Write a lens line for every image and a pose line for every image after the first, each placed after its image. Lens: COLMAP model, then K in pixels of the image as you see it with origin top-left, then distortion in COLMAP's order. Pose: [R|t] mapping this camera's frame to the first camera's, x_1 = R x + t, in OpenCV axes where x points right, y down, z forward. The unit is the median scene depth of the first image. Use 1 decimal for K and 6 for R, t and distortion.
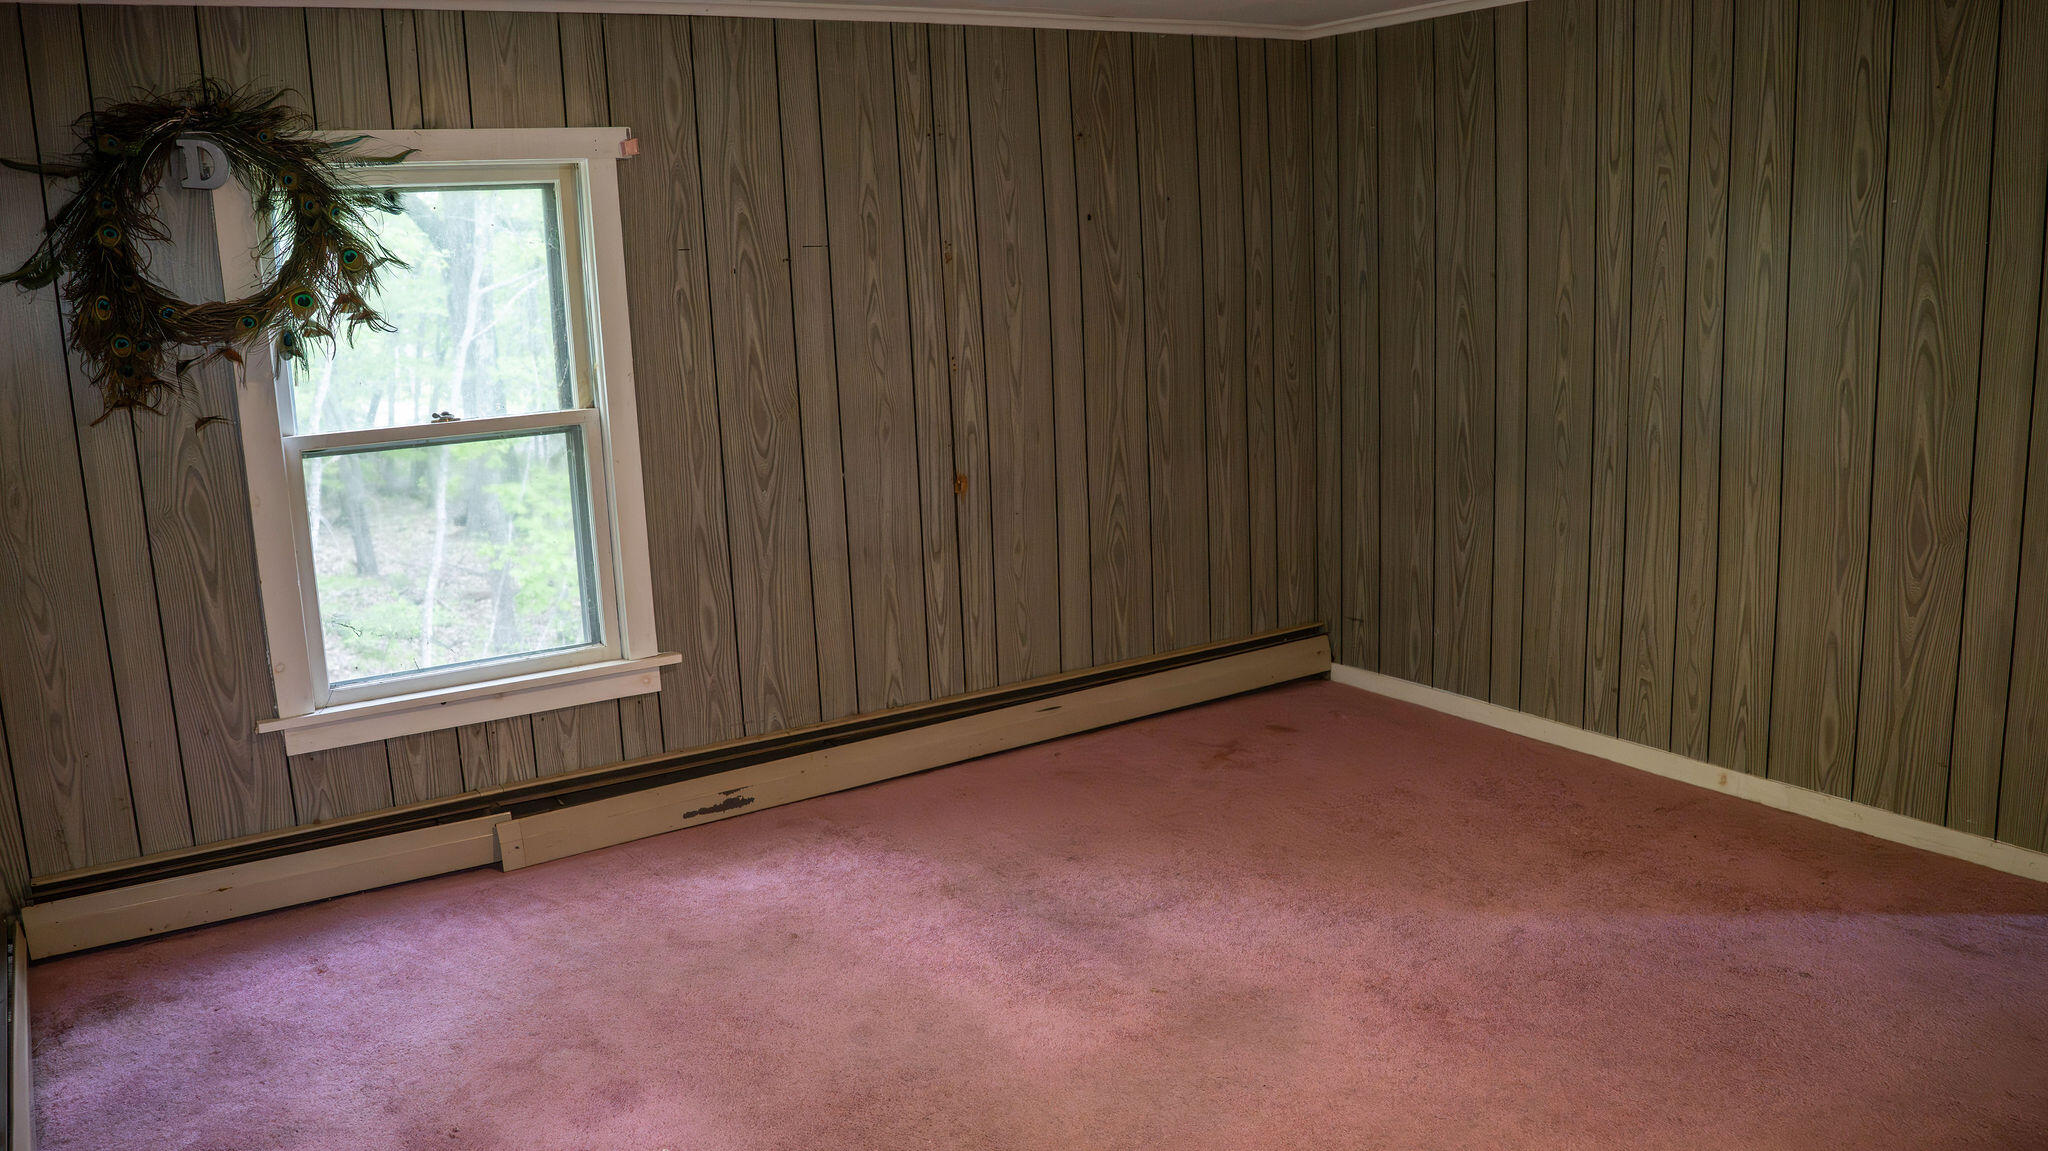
lens RADIAL K [[1545.3, 0, 1024.0], [0, 1545.3, 575.5], [0, 0, 1]] dist [-0.108810, 0.063603]
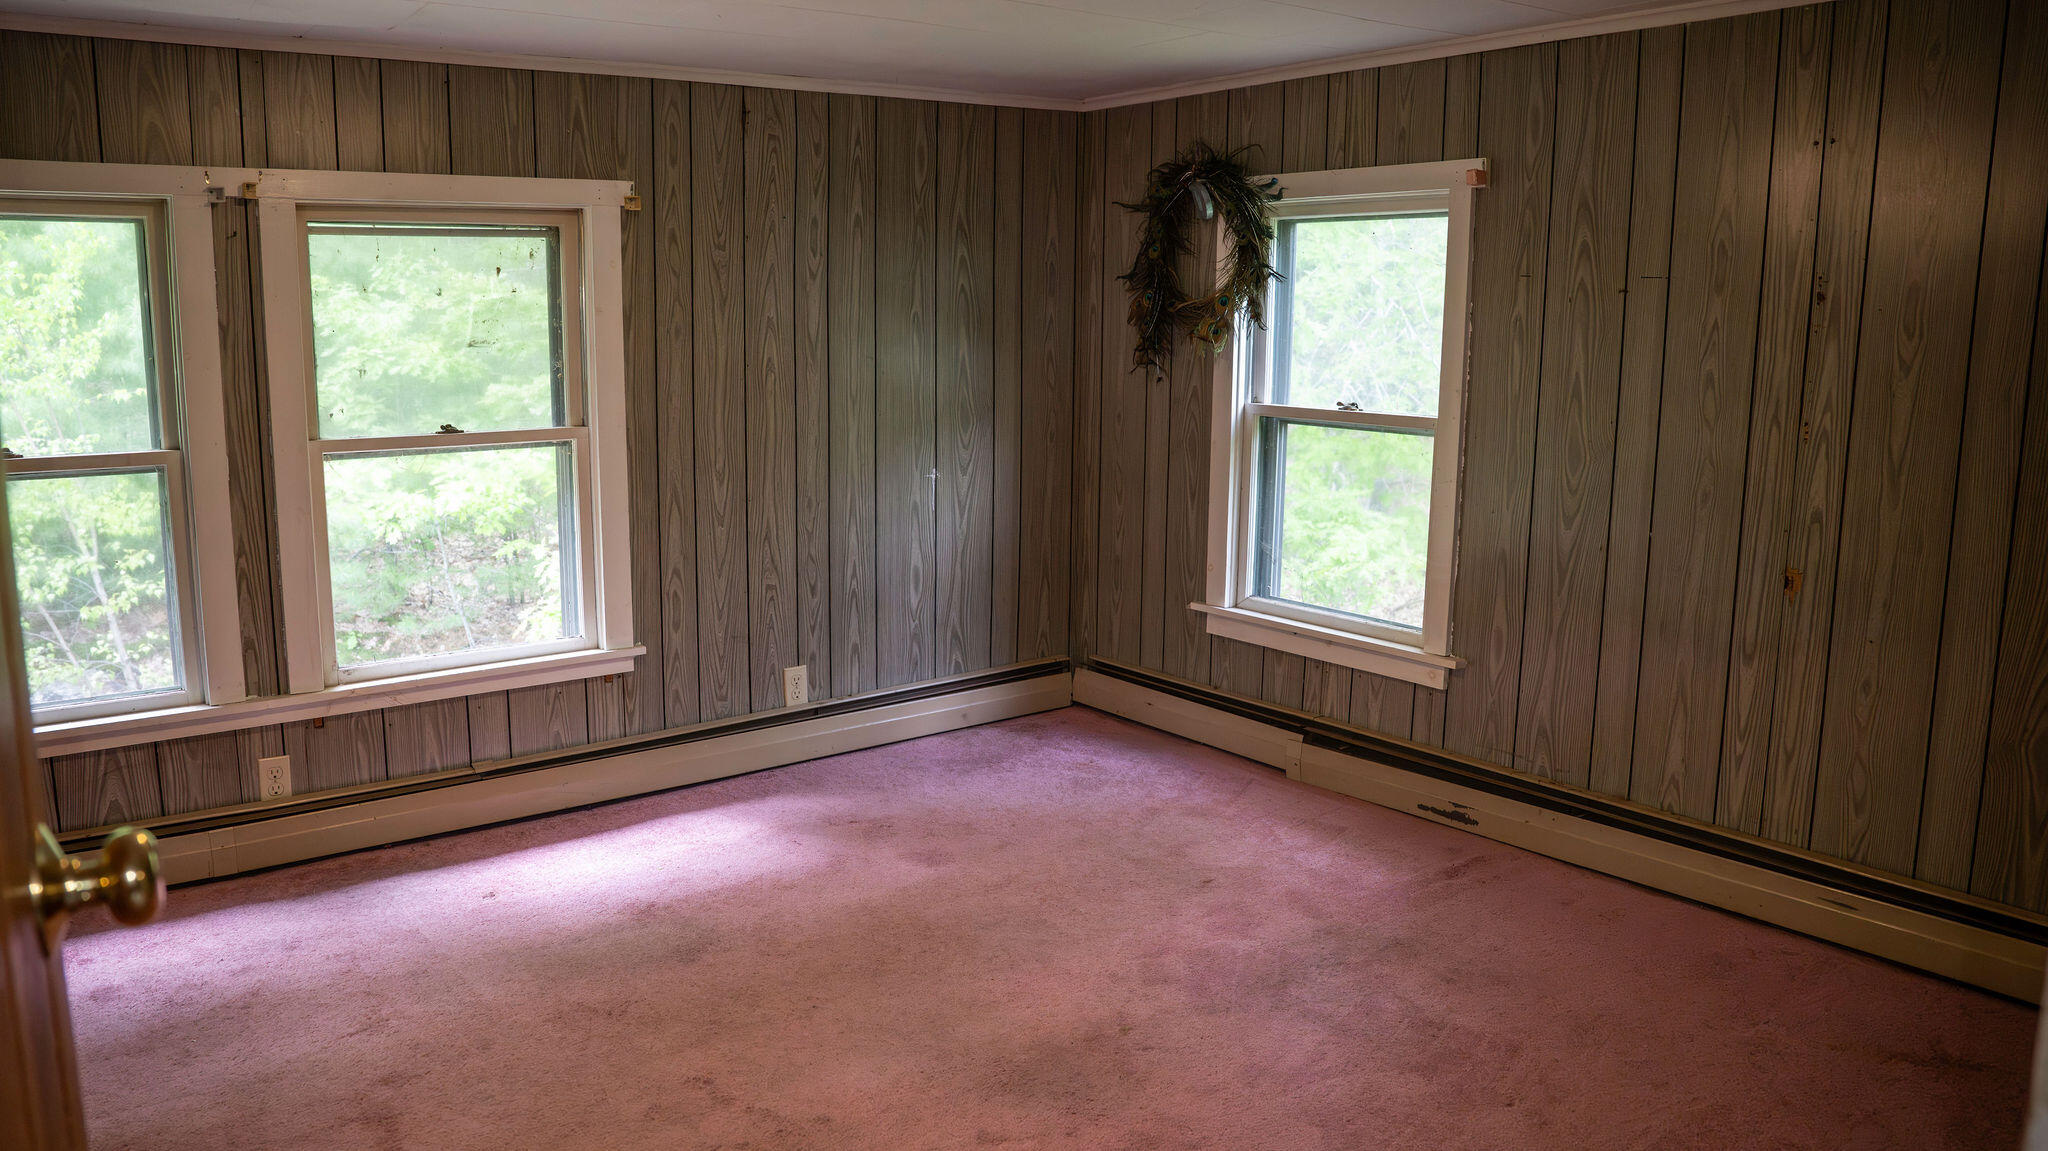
lens RADIAL K [[1494.4, 0, 987.3], [0, 1494.4, 583.1], [0, 0, 1]] dist [-0.095480, 0.086461]
pose [[0.115872, 0.223215, -0.967858, 0.681545], [-0.208005, 0.958268, 0.196101, -0.127231], [0.971240, 0.178597, 0.157466, 0.504837]]
